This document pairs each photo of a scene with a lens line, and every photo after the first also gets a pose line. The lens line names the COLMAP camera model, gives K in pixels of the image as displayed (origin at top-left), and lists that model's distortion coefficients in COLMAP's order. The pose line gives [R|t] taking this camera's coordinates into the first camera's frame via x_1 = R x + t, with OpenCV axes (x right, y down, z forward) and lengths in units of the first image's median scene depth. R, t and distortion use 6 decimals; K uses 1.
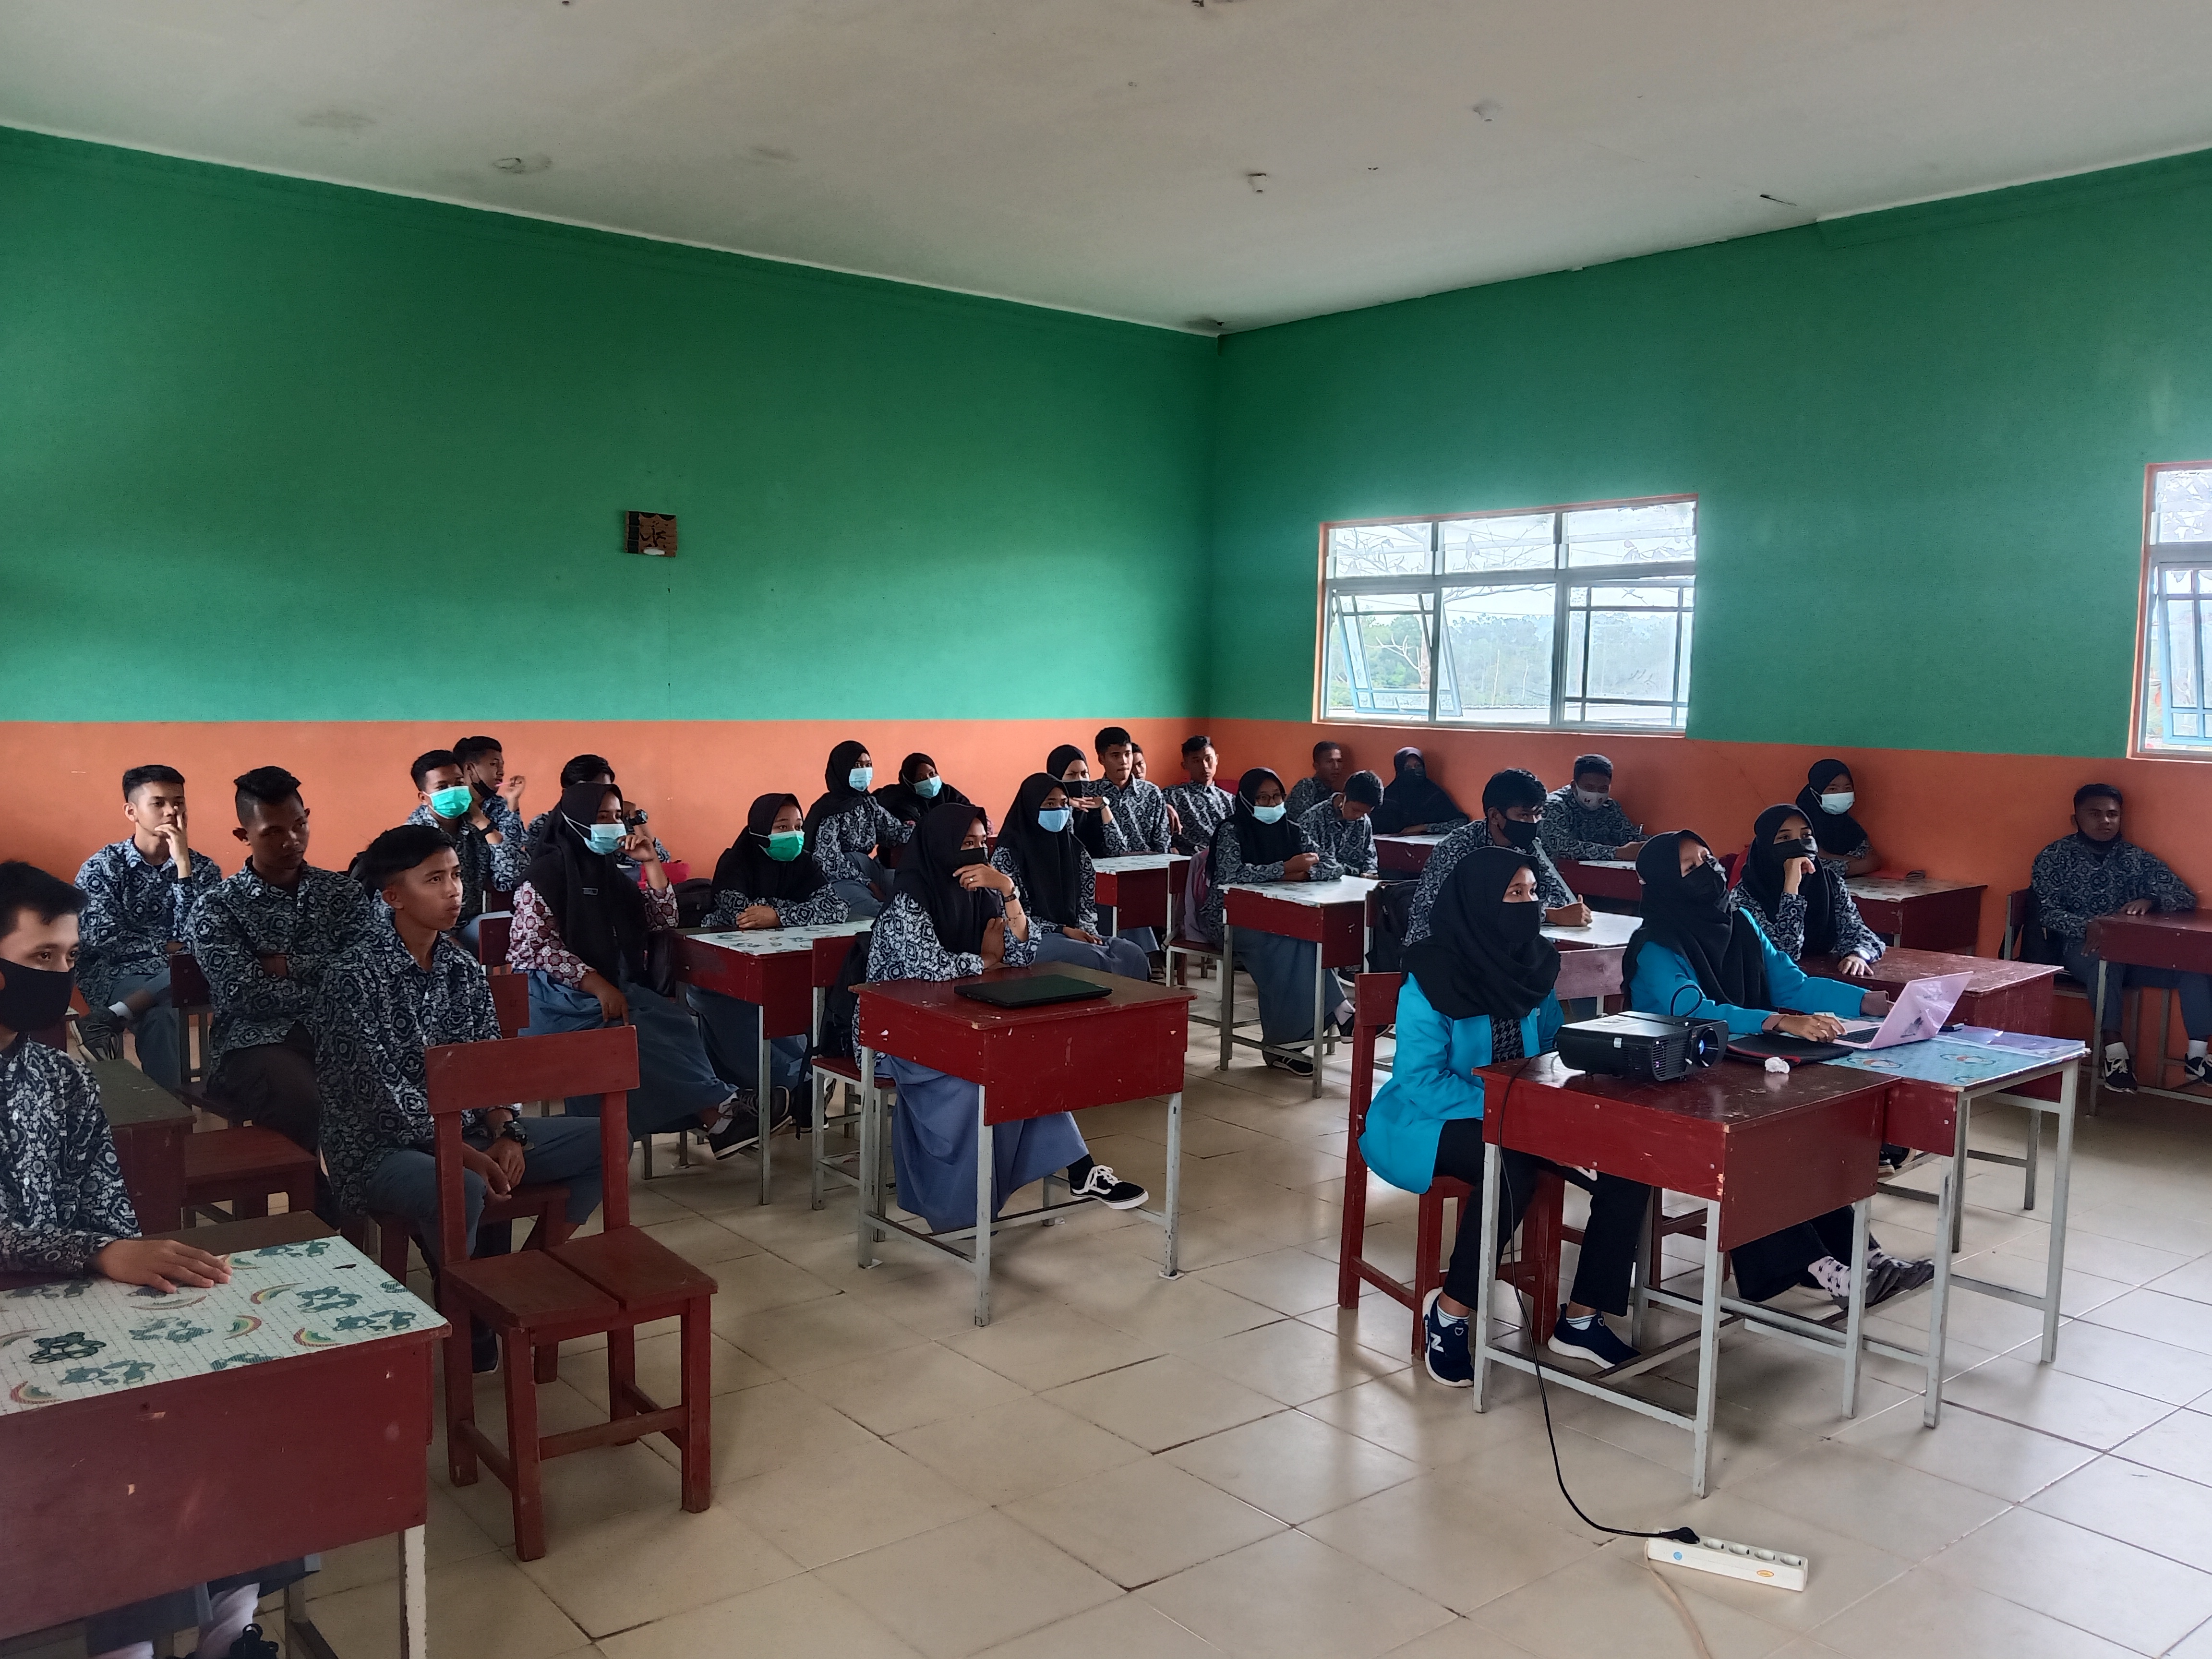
lens RADIAL K [[1797.7, 0, 1106.0], [0, 1797.7, 829.5], [0, 0, 1]] dist [0.005480, -0.076834]
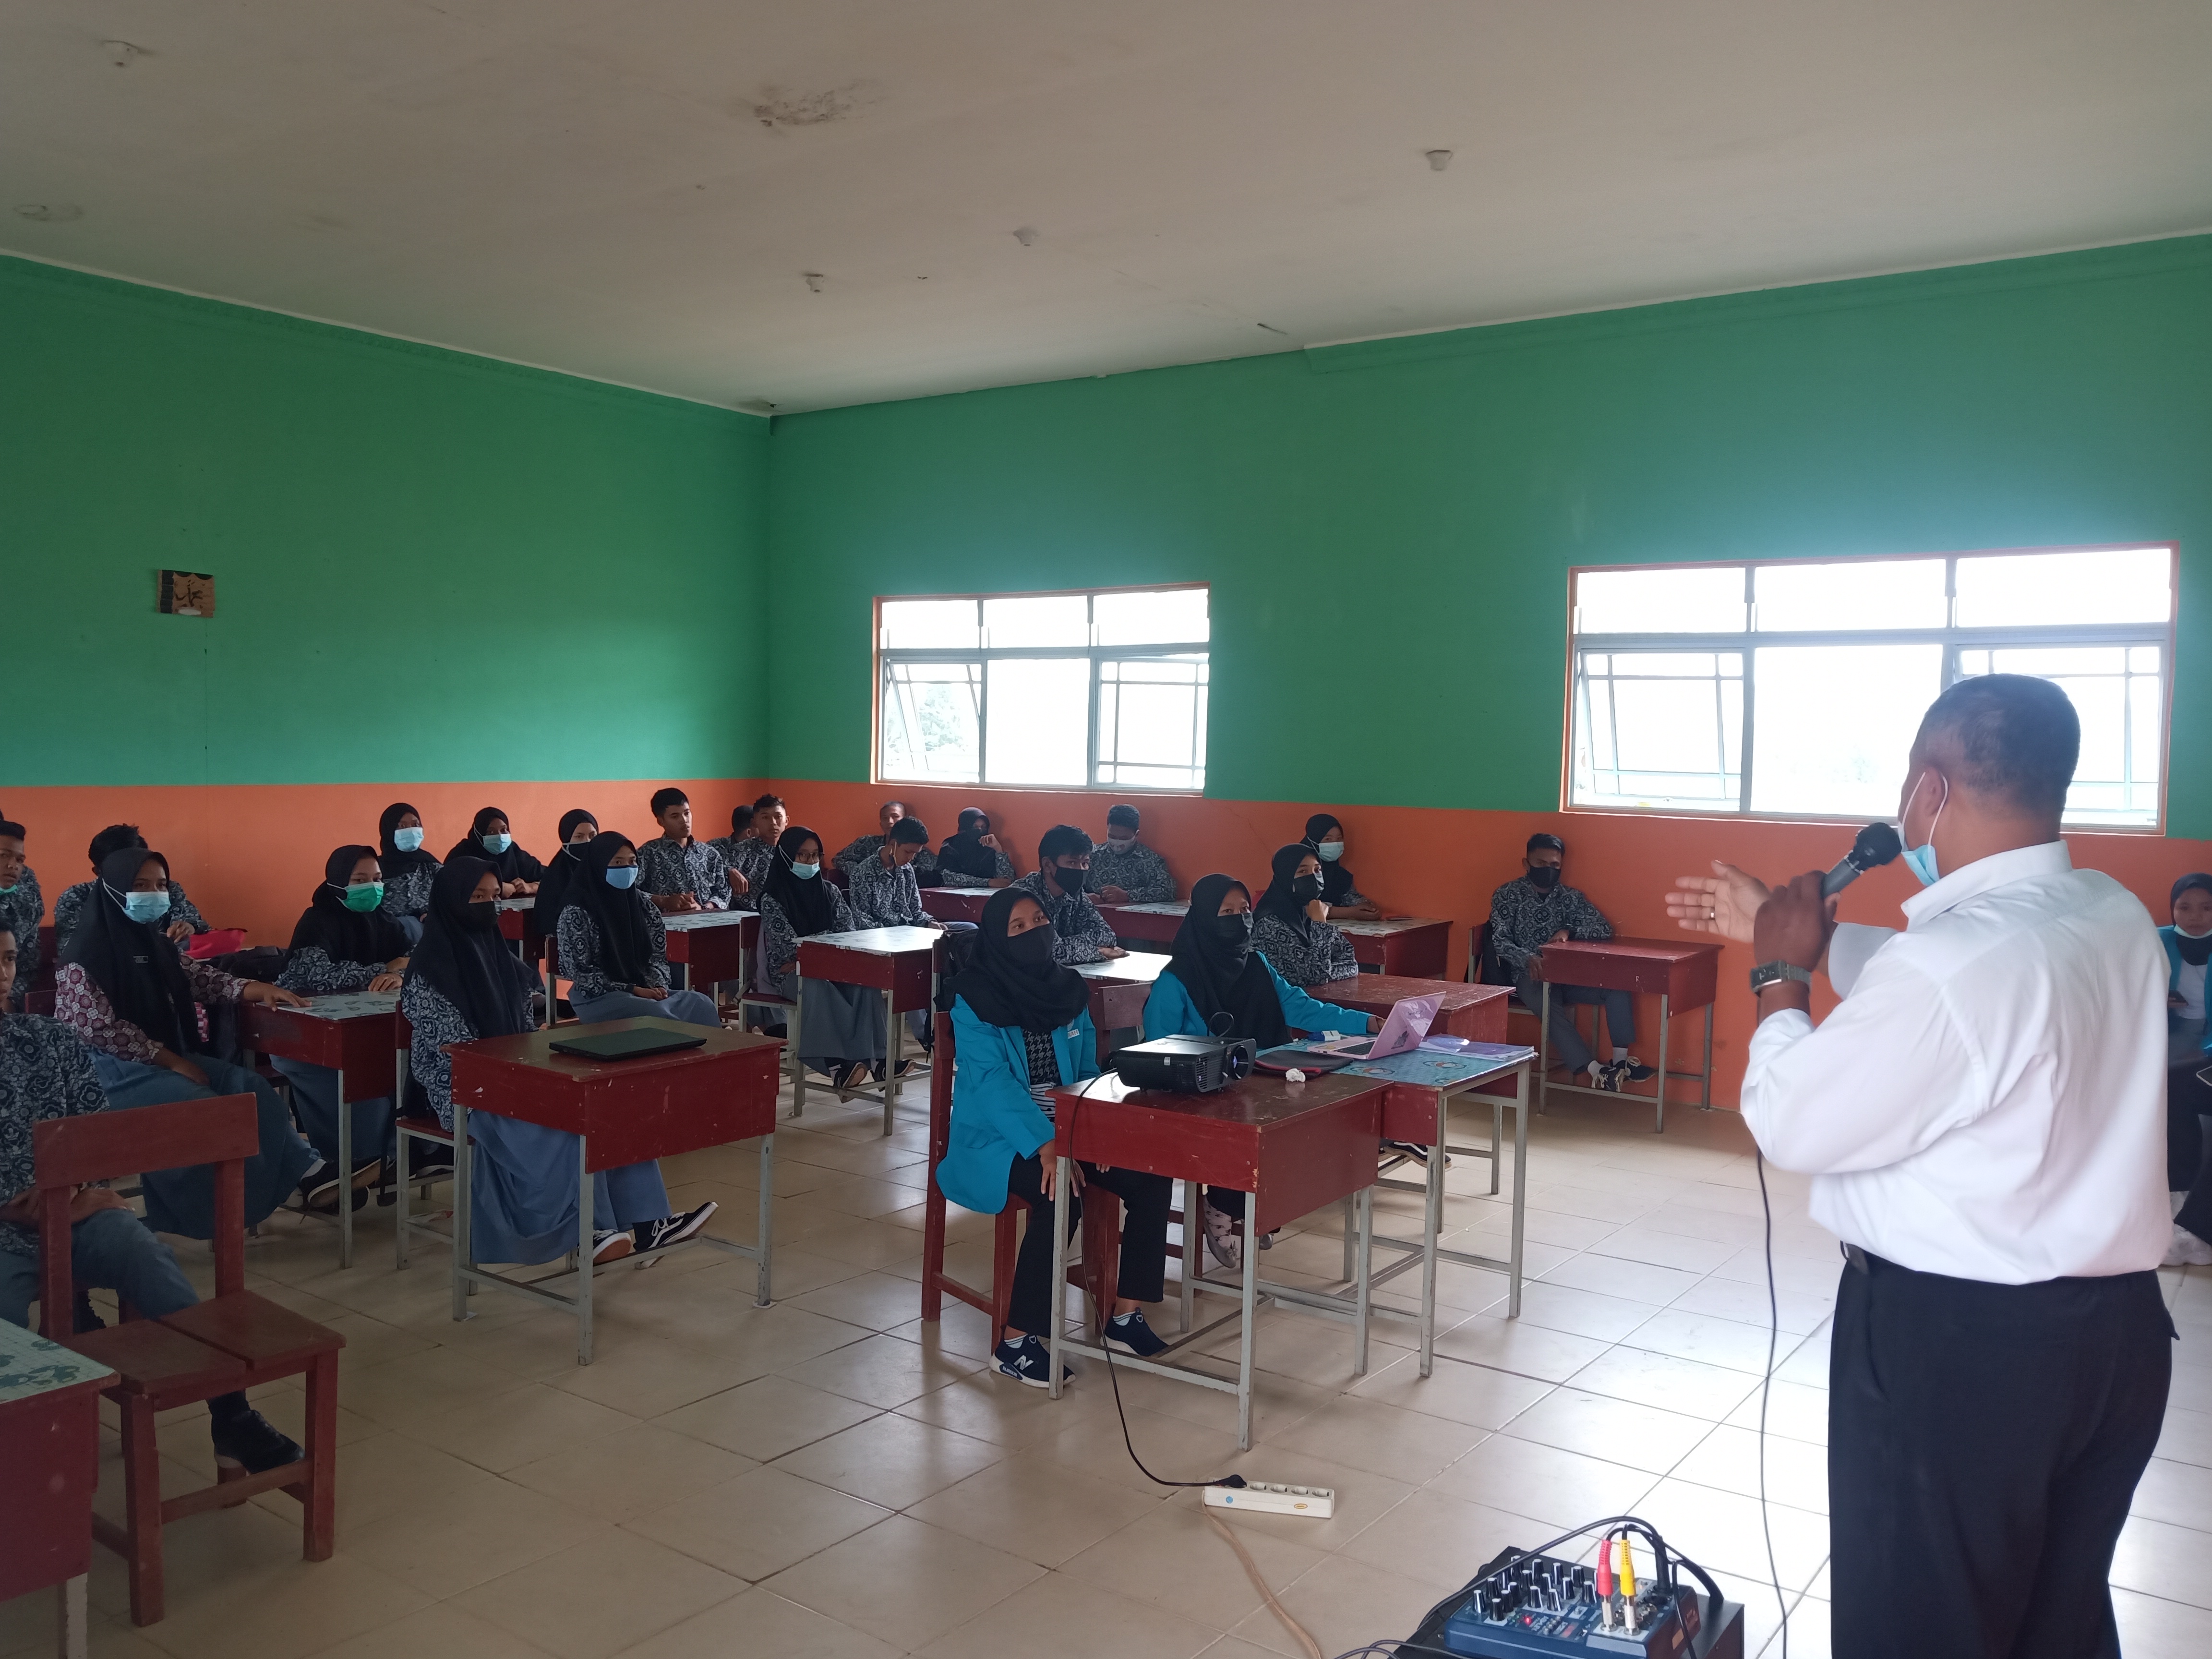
lens RADIAL K [[1797.7, 0, 1106.0], [0, 1797.7, 829.5], [0, 0, 1]] dist [0.005480, -0.076834]
pose [[0.963716, -0.011113, 0.266699, -0.051145], [0.019446, 0.999401, -0.028625, 0.000777], [-0.266221, 0.032773, 0.963355, -0.094467]]
